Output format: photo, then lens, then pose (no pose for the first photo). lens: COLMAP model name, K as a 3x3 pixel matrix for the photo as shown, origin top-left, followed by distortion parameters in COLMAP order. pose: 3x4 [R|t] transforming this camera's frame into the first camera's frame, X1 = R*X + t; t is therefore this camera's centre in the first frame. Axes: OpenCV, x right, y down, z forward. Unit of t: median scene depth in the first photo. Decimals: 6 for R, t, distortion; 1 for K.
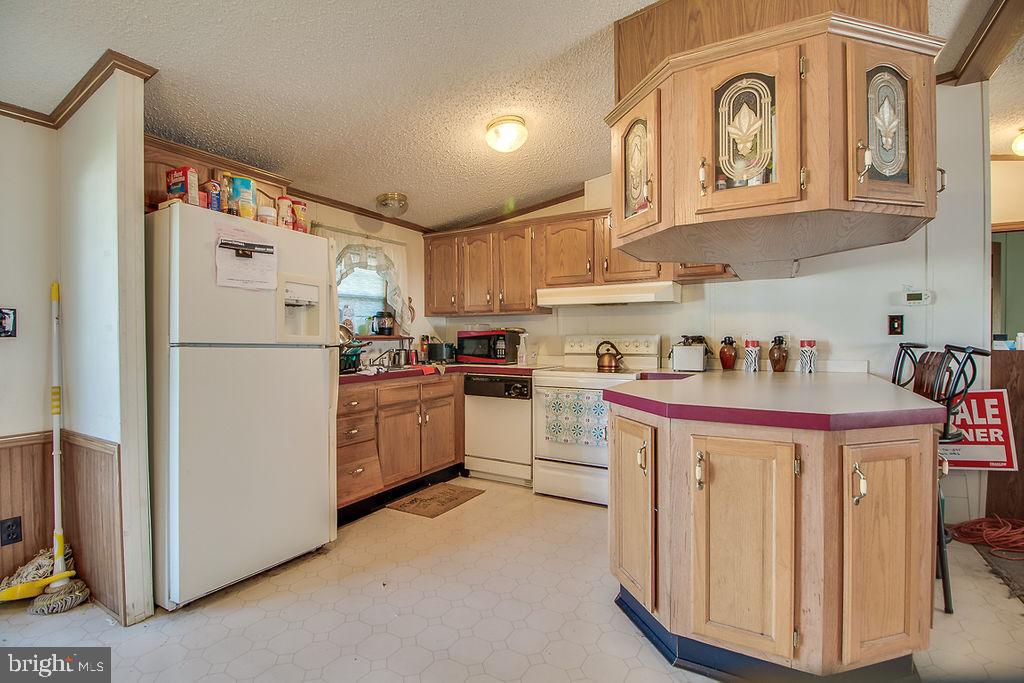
lens RADIAL K [[475.8, 0, 512.0], [0, 475.8, 341.5], [0, 0, 1]] dist [-0.001391, -0.000362]
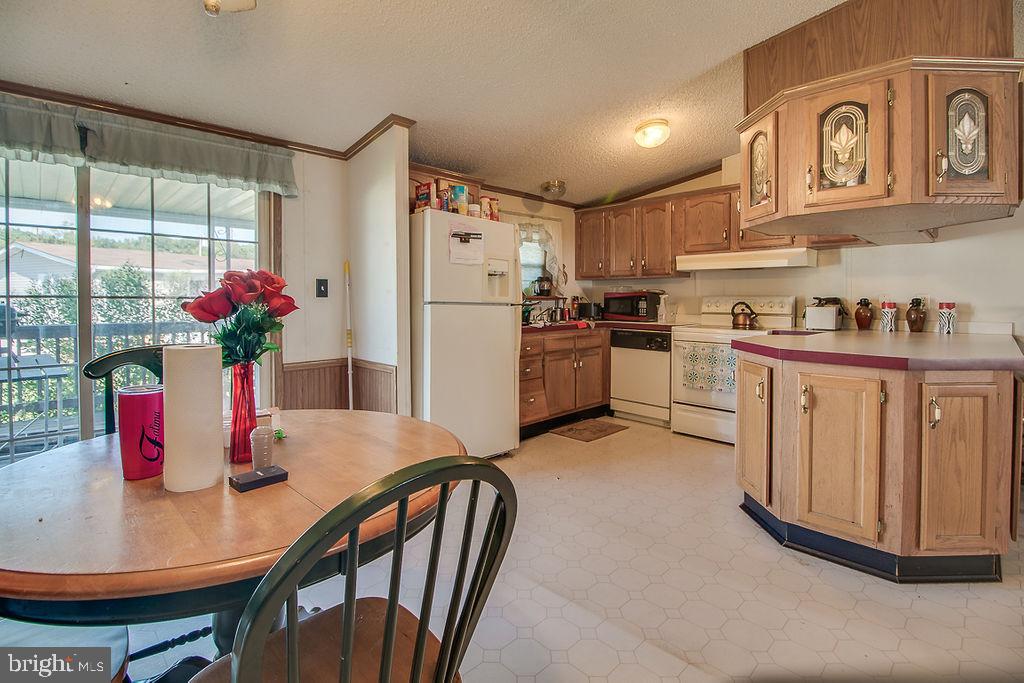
lens RADIAL K [[478.9, 0, 515.3], [0, 478.9, 307.5], [0, 0, 1]] dist [-0.014838, -0.001203]
pose [[0.964746, 0.009021, -0.263029, -0.025360], [-0.005482, 0.999884, 0.014186, -0.001062], [0.263127, -0.012244, 0.964684, -0.306715]]
